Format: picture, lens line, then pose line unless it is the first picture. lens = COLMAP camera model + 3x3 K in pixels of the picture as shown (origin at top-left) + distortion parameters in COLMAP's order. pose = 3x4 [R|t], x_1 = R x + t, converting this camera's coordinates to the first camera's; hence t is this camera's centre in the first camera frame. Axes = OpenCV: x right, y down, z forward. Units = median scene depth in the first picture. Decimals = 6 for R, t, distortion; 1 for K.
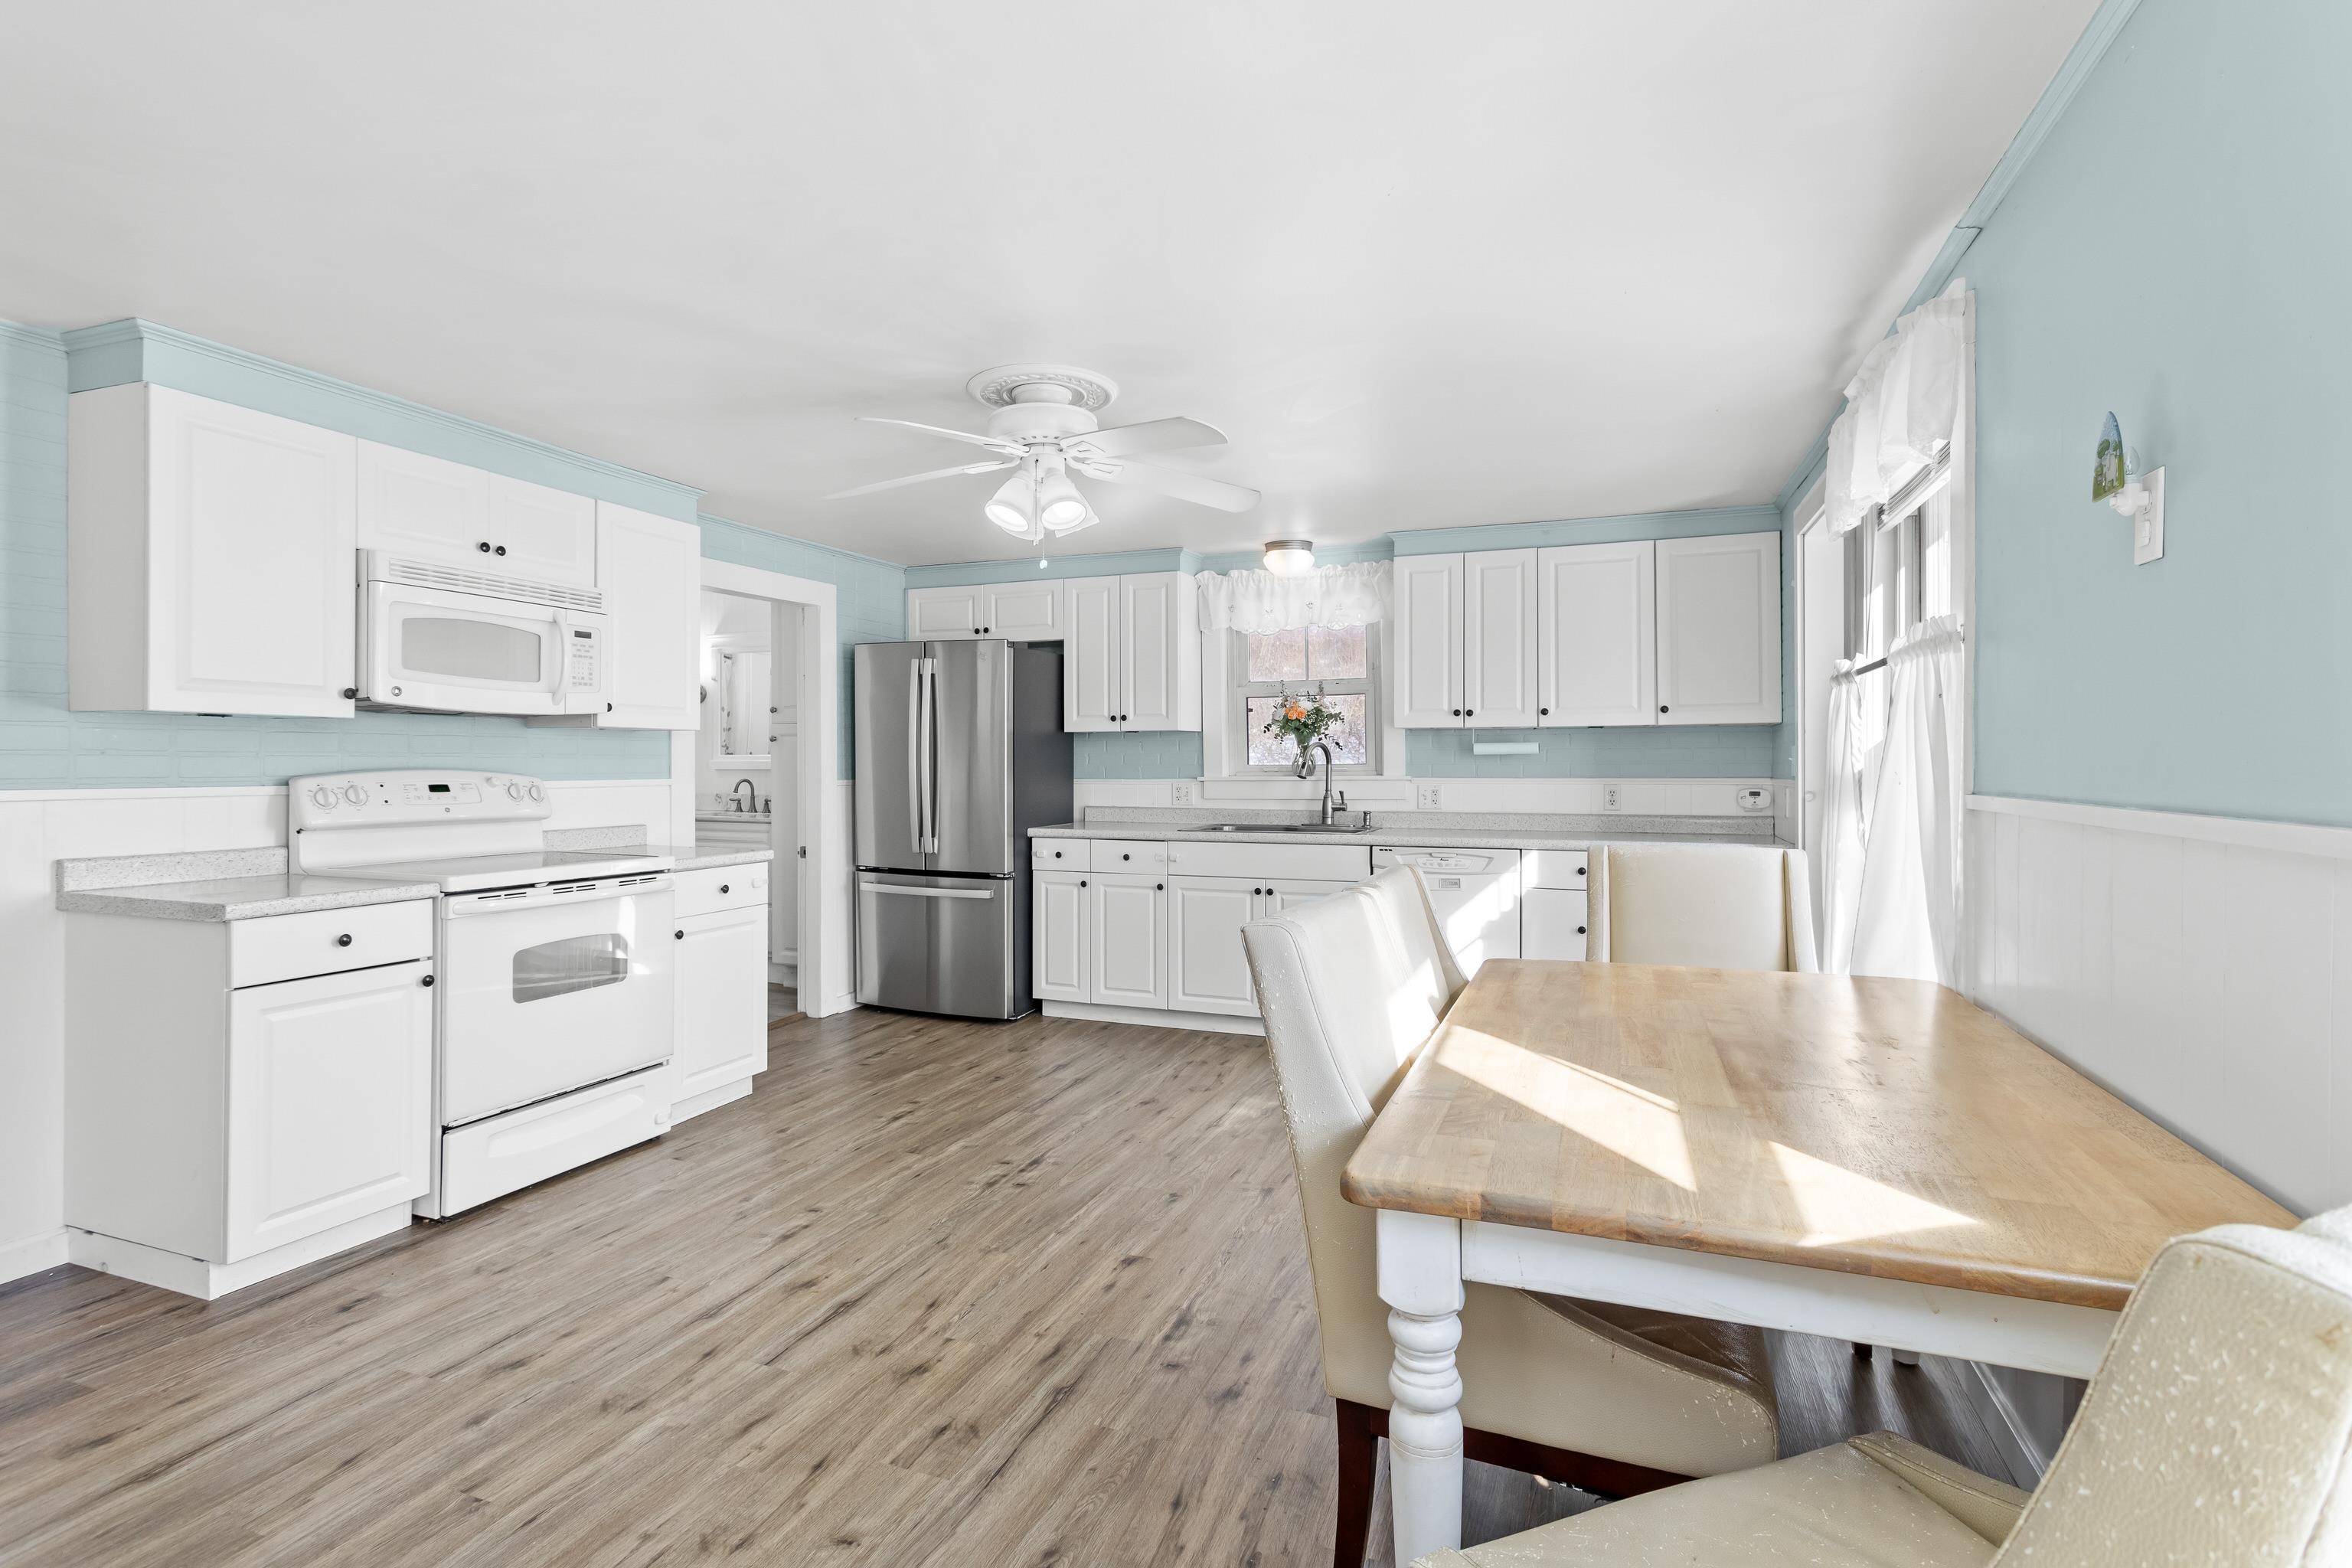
lens RADIAL K [[1120.1, 0, 1181.3], [0, 1120.1, 770.4], [0, 0, 1]] dist [-0.001349, 0.000793]
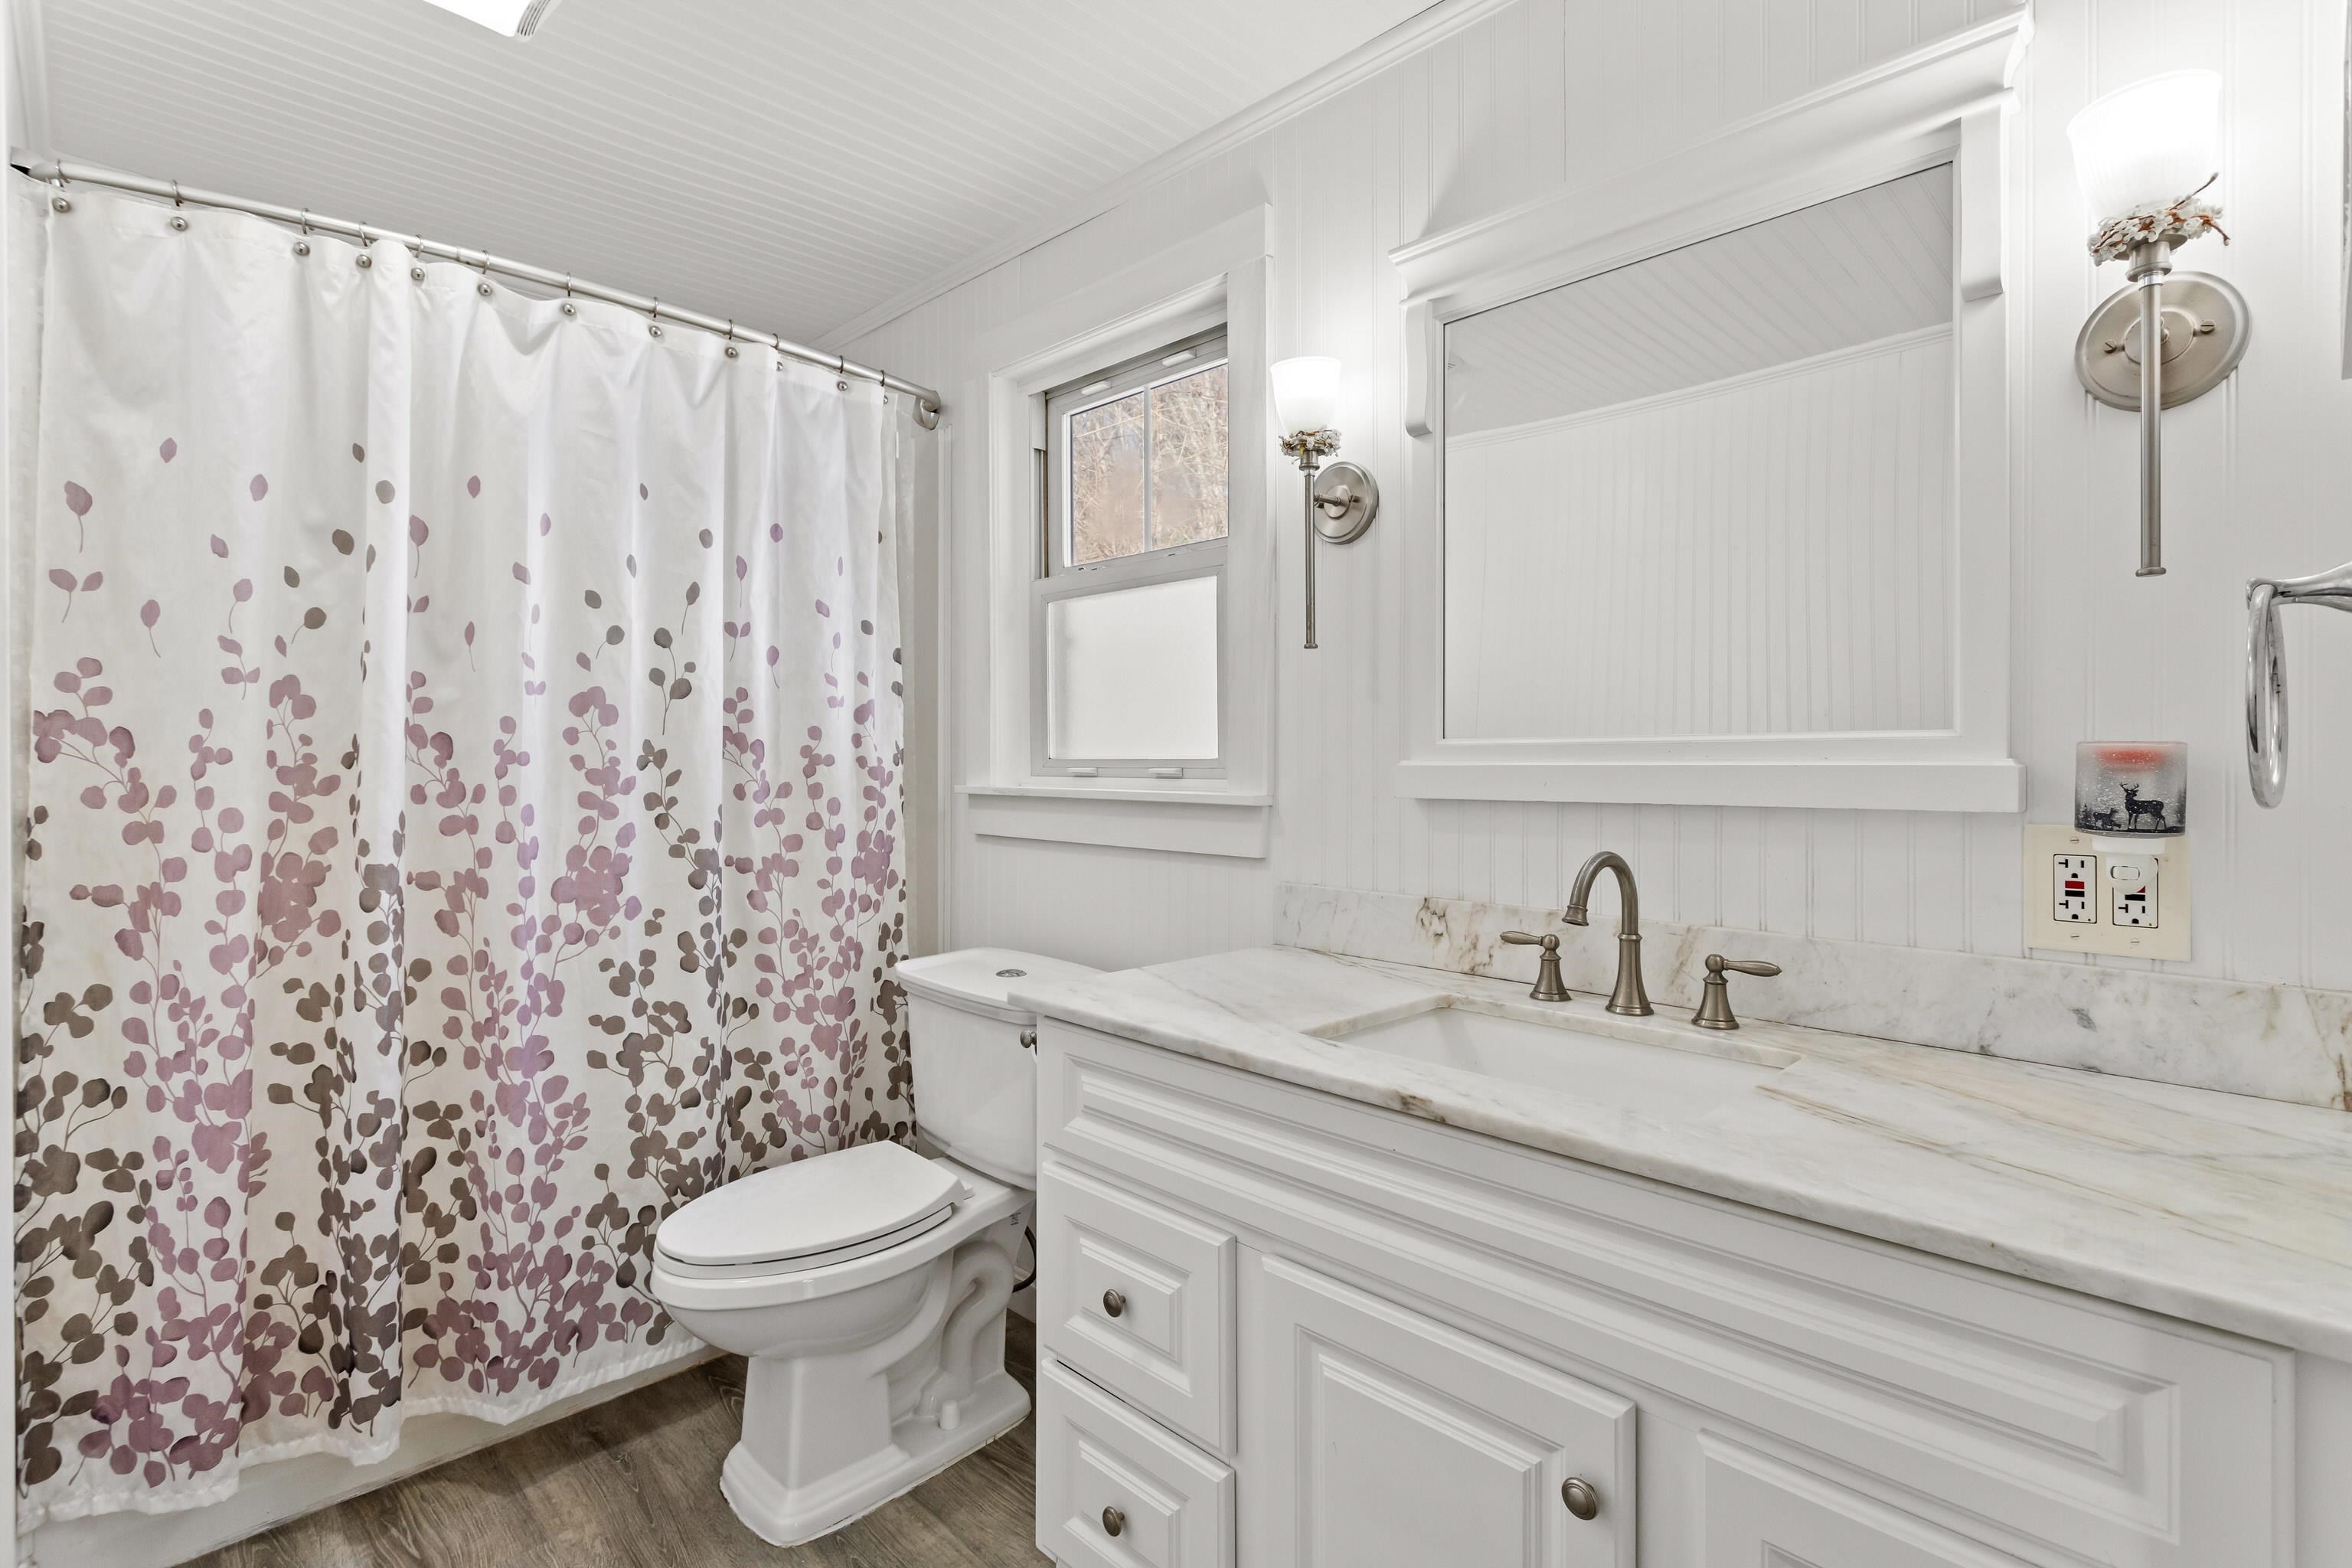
lens RADIAL K [[1117.7, 0, 1186.7], [0, 1117.7, 765.3], [0, 0, 1]] dist [0.000074, -0.000350]
pose [[0.913597, -0.000023, -0.406622, -0.671487], [-0.003051, 0.999971, -0.006912, -0.011751], [0.406610, 0.007556, 0.913571, 1.399816]]
